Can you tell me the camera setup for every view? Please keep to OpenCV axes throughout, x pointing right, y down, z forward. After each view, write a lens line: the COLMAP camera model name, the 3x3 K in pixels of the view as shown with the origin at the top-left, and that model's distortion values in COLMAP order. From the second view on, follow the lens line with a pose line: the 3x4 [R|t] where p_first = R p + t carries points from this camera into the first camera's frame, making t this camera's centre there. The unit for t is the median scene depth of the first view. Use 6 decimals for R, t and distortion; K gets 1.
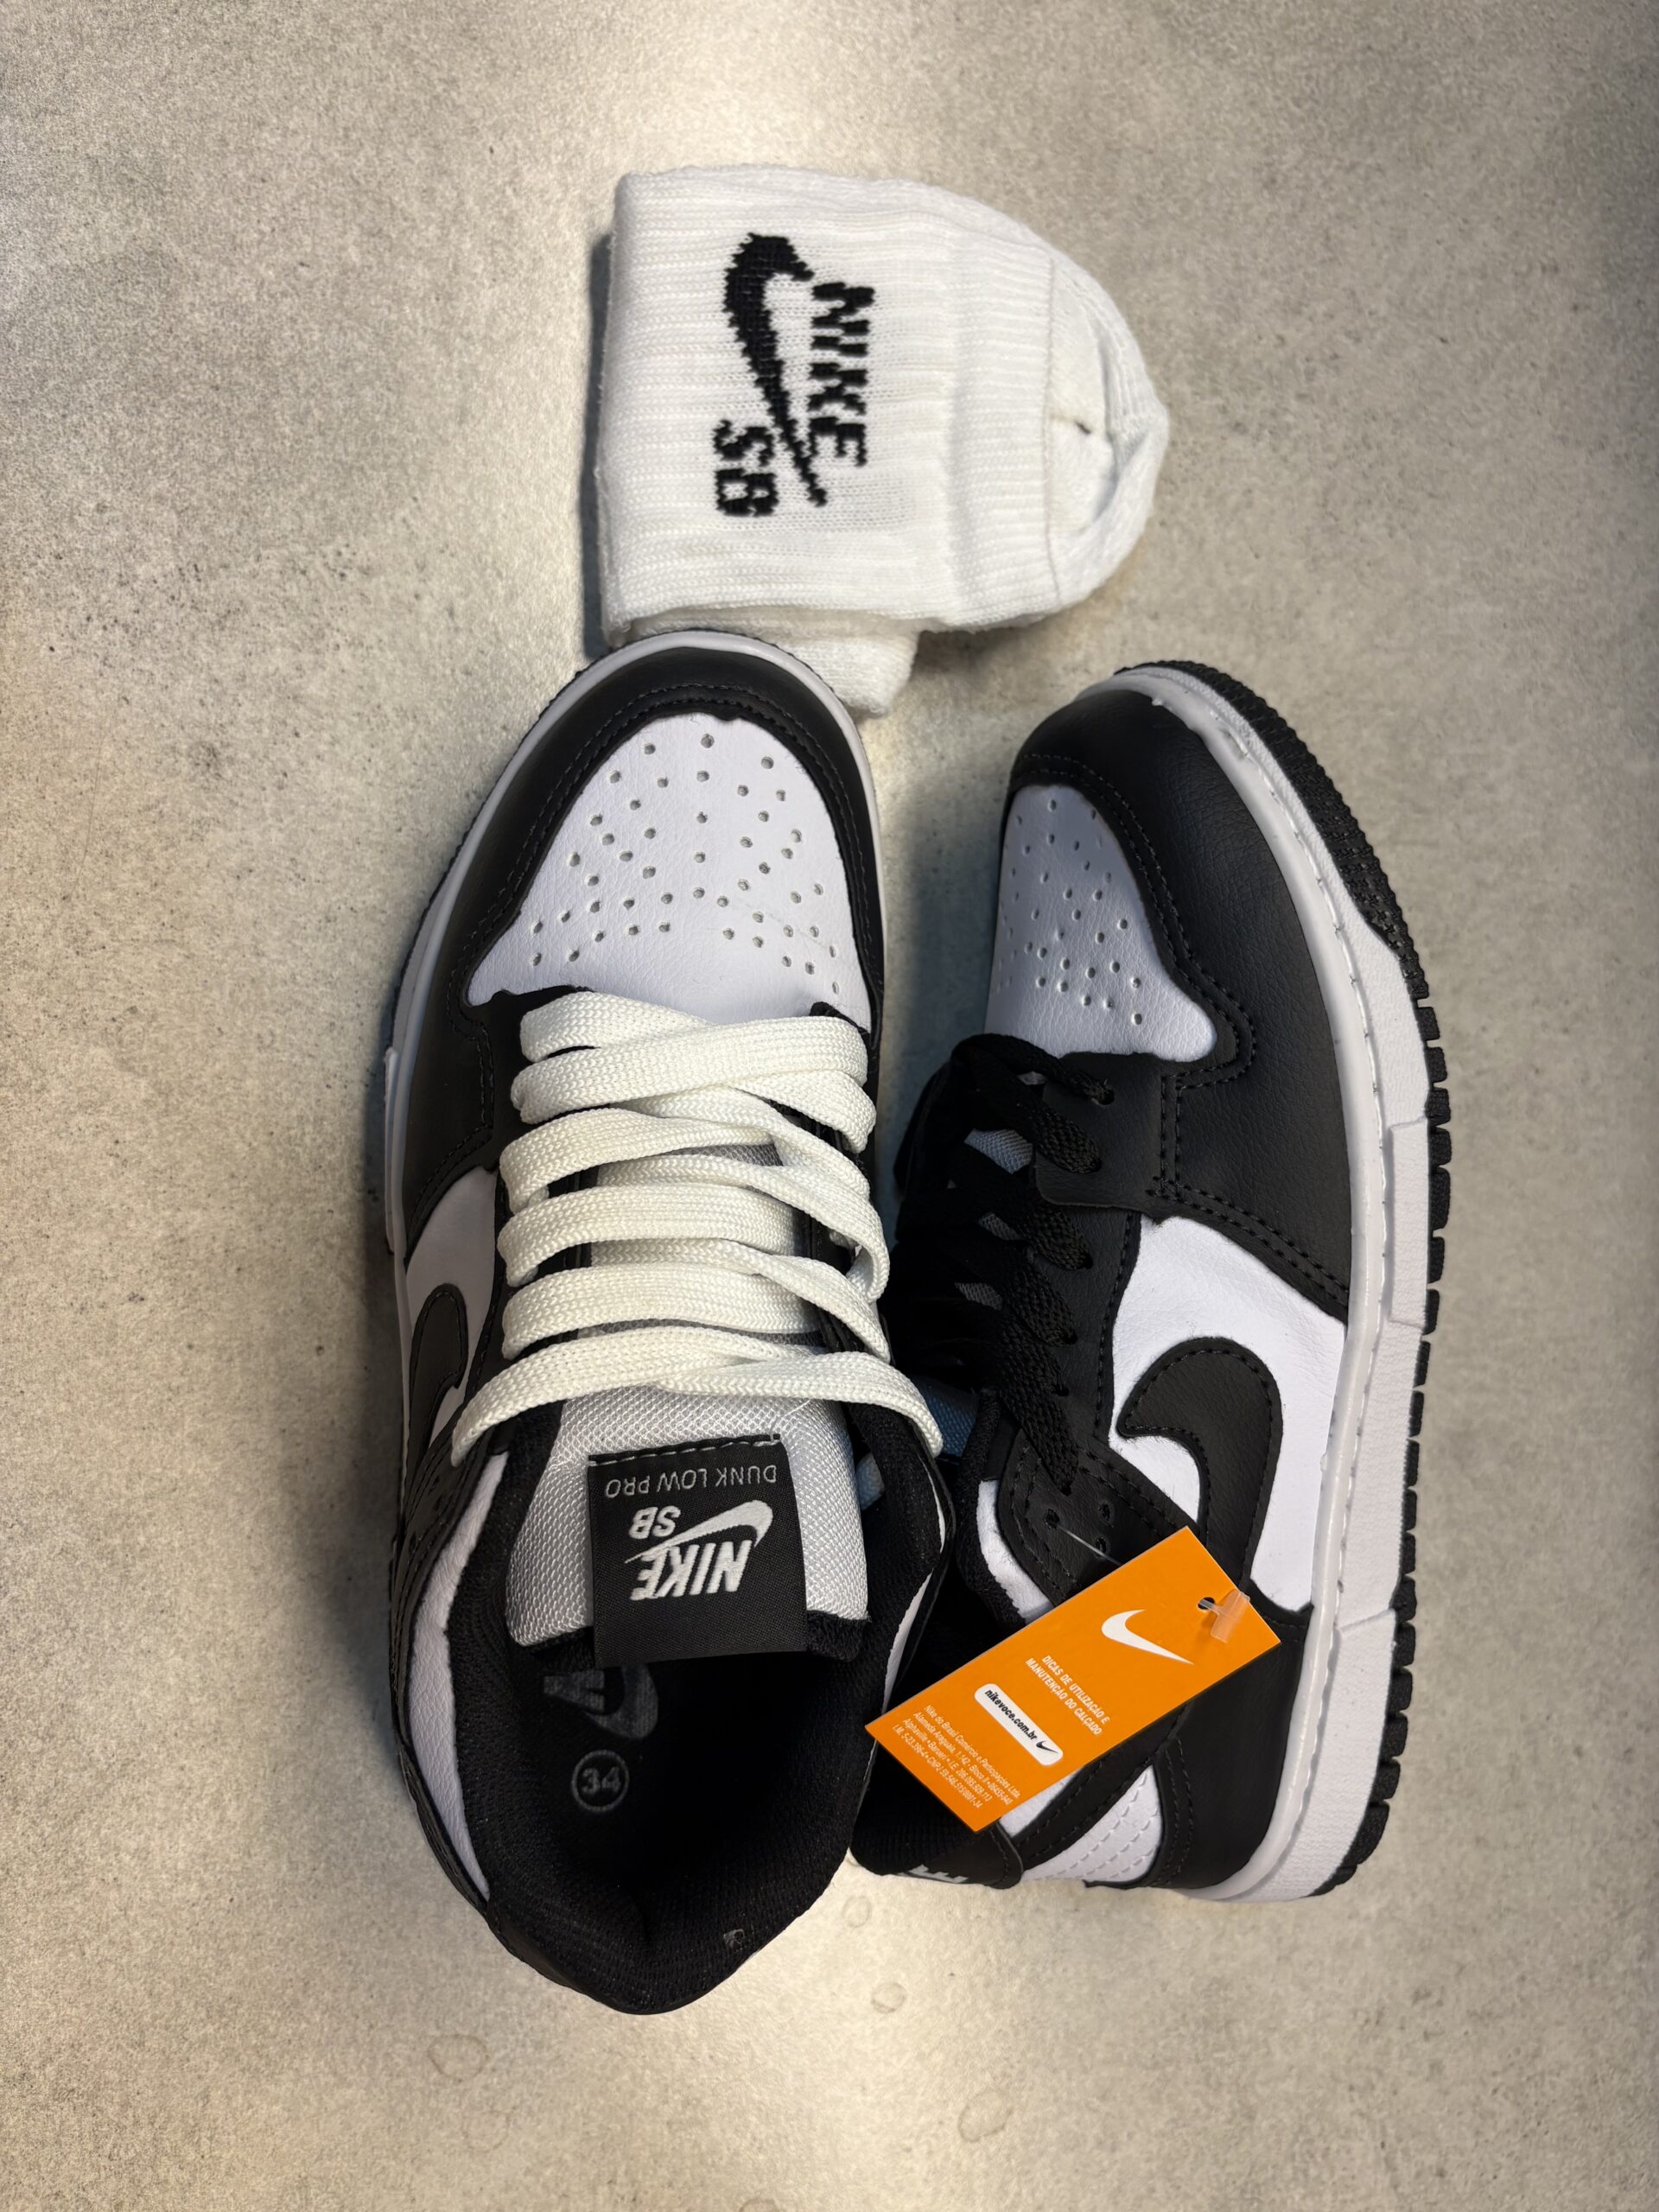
lens RADIAL K [[1759.4, 0, 848.3], [0, 1759.4, 1107.6], [0, 0, 1]] dist [-0.001082, 0.010600]
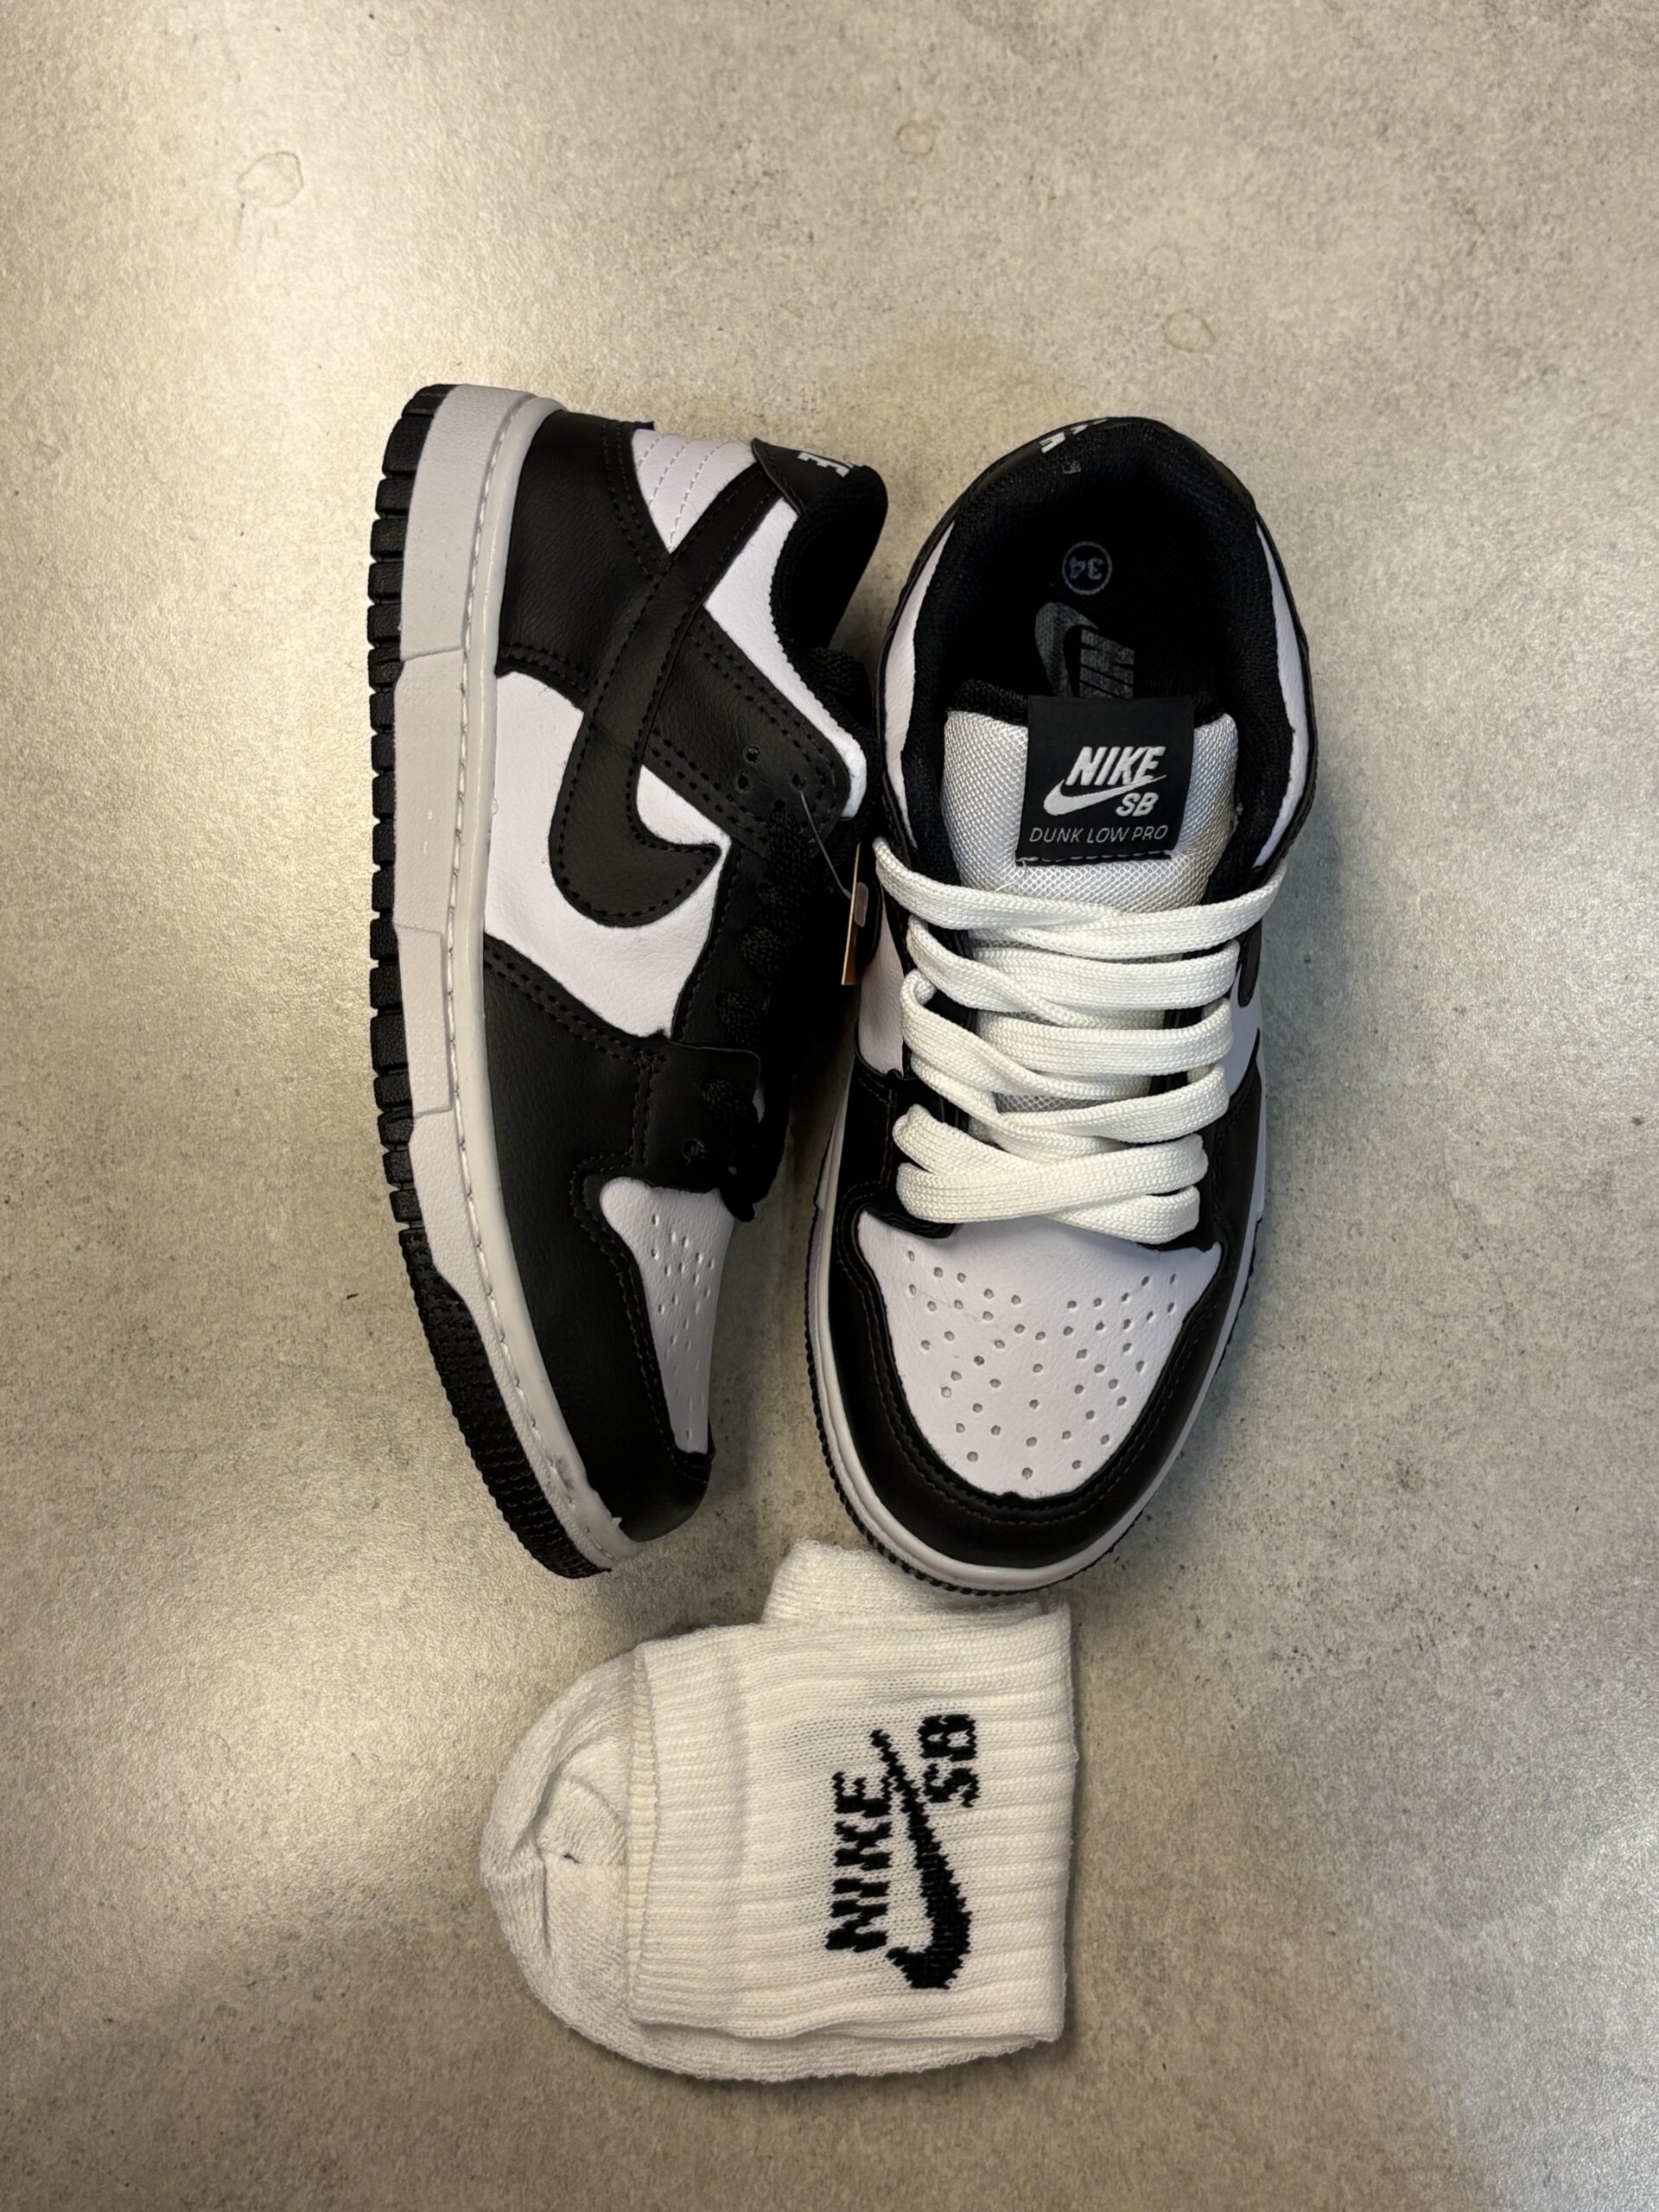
lens RADIAL K [[2840.4, 0, 875.4], [0, 2840.4, 1108.5], [0, 0, 1]] dist [0.226673, -0.863681]
pose [[-0.953474, -0.035857, -0.299335, 0.529529], [0.008368, -0.995667, 0.092615, -0.135136], [-0.301359, 0.085801, 0.949643, -0.679812]]
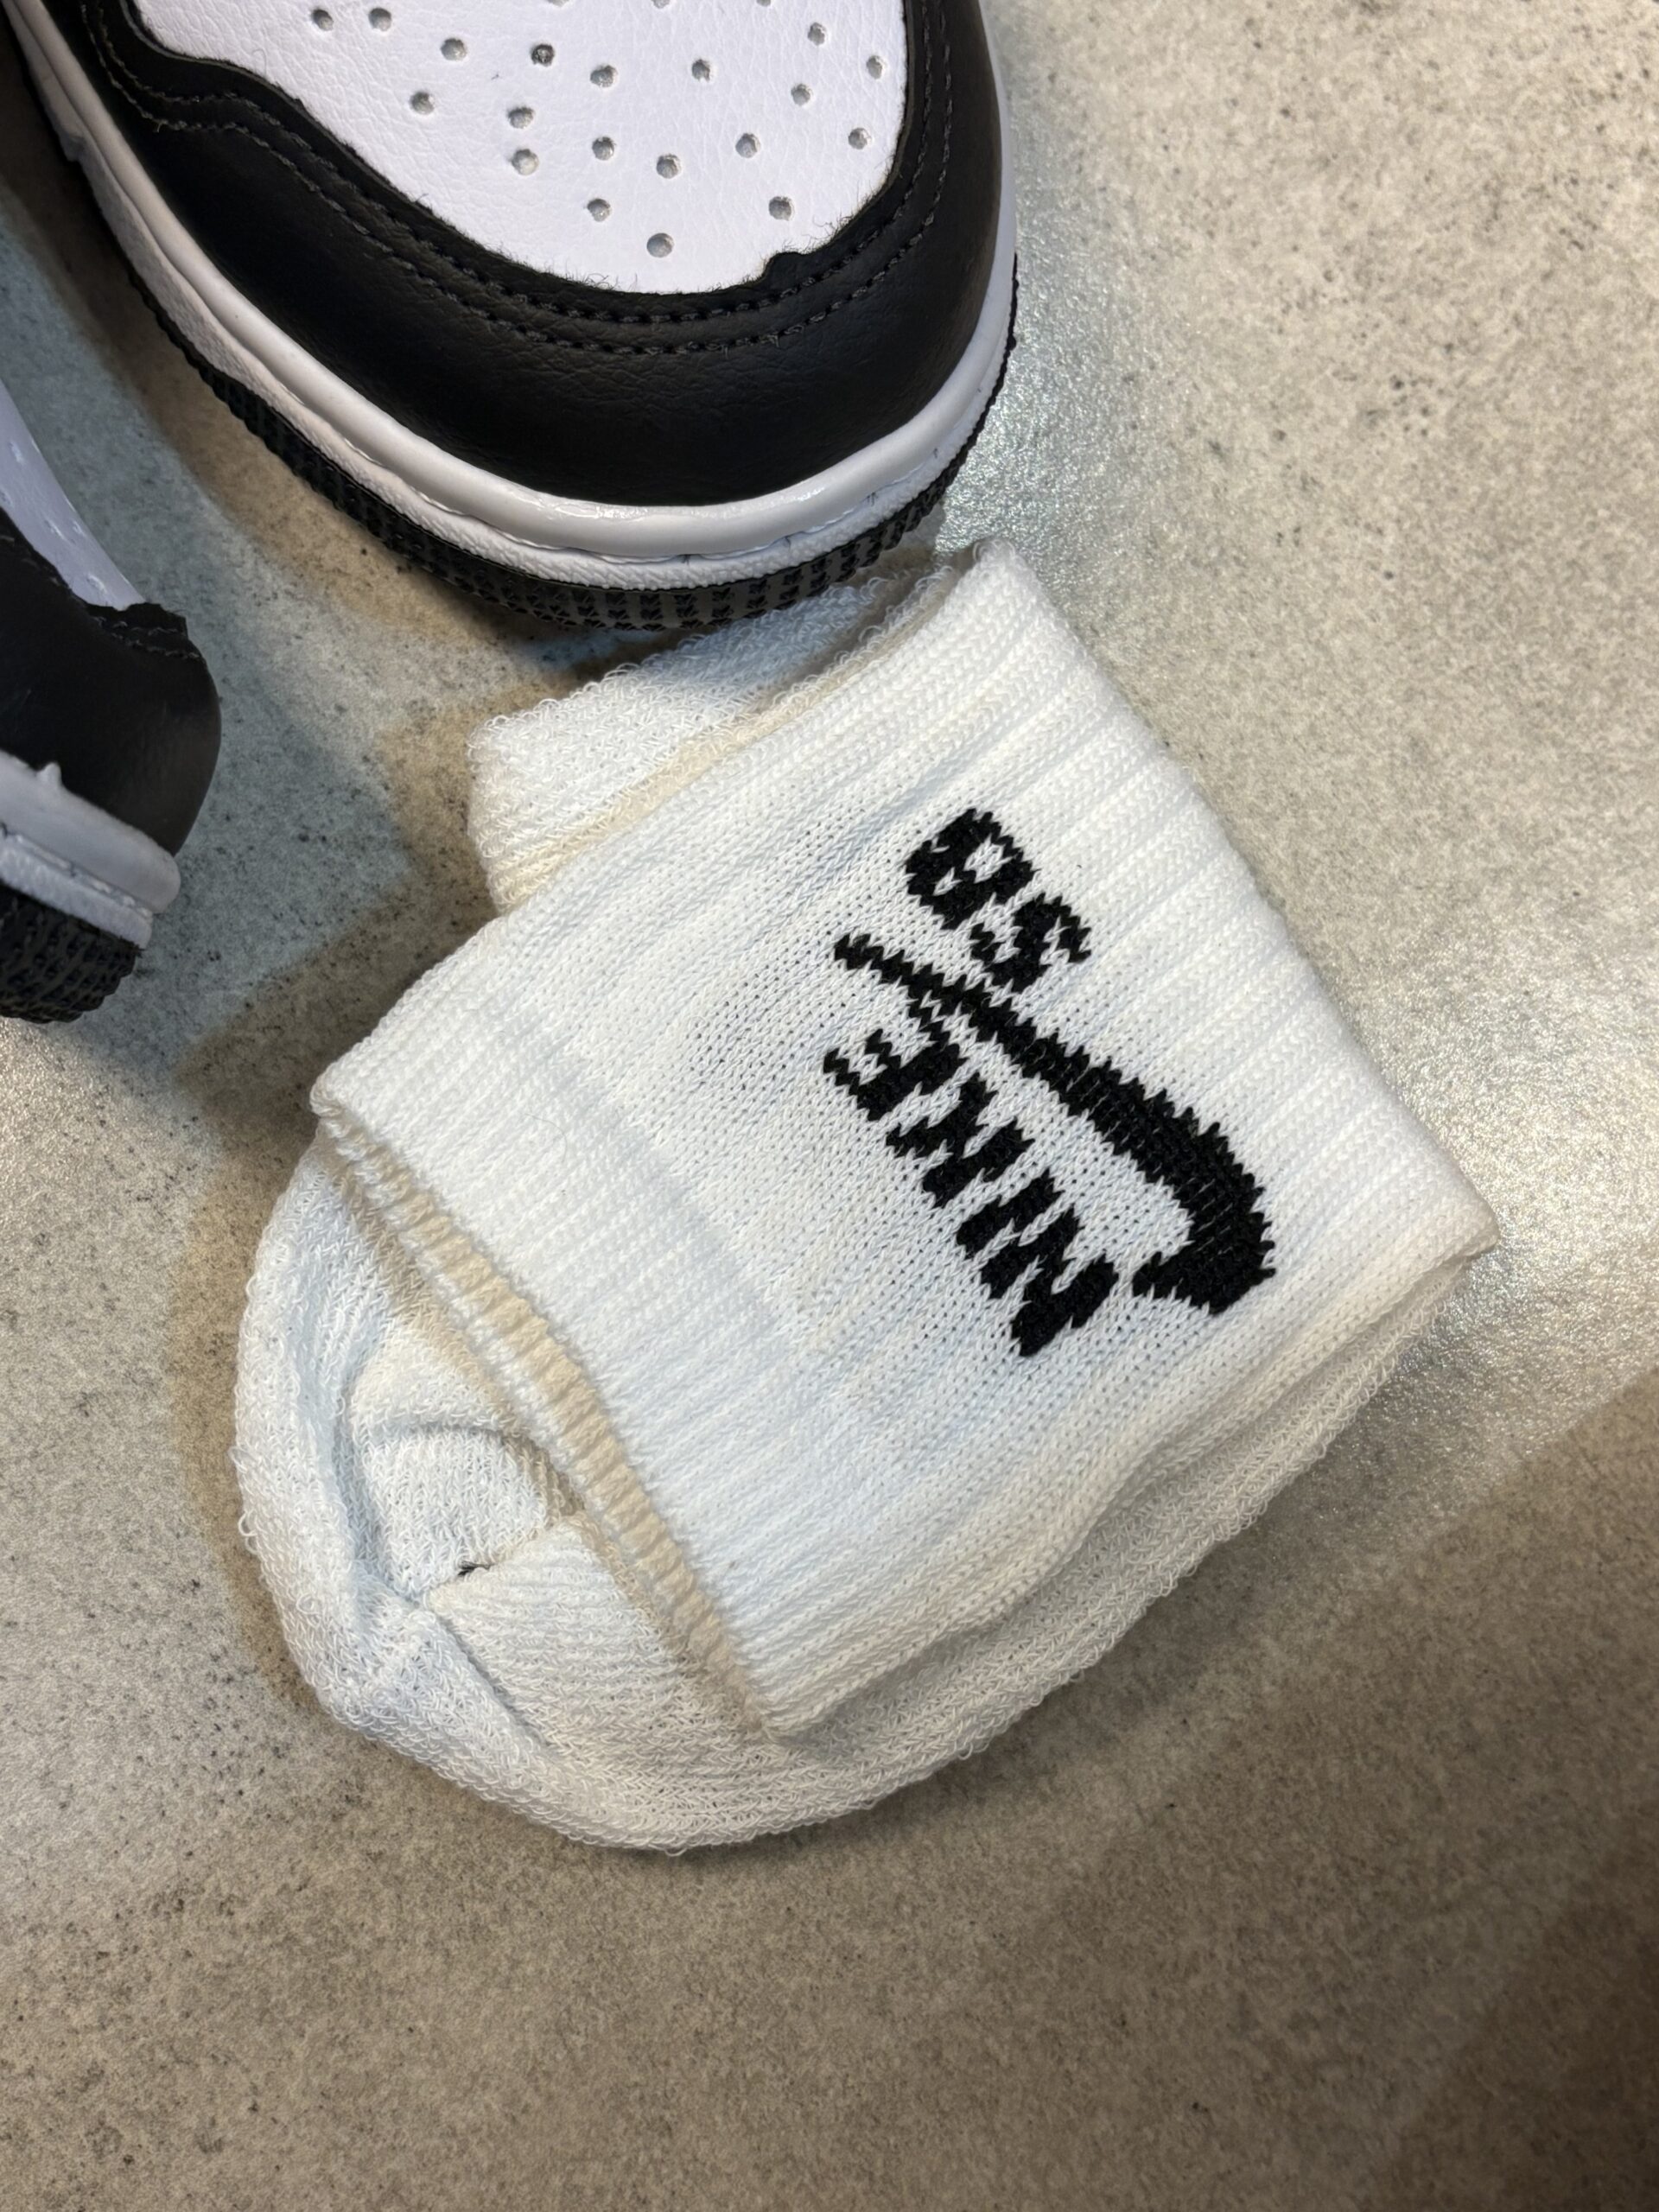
lens RADIAL K [[2881.9, 0, 829.5], [0, 2881.9, 1106.0], [0, 0, 1]] dist [0.206041, -0.864406]
pose [[-0.732871, 0.528213, -0.428825, 0.372212], [-0.591816, -0.805854, 0.018801, -0.407037], [-0.335640, 0.267564, 0.903192, 0.291274]]
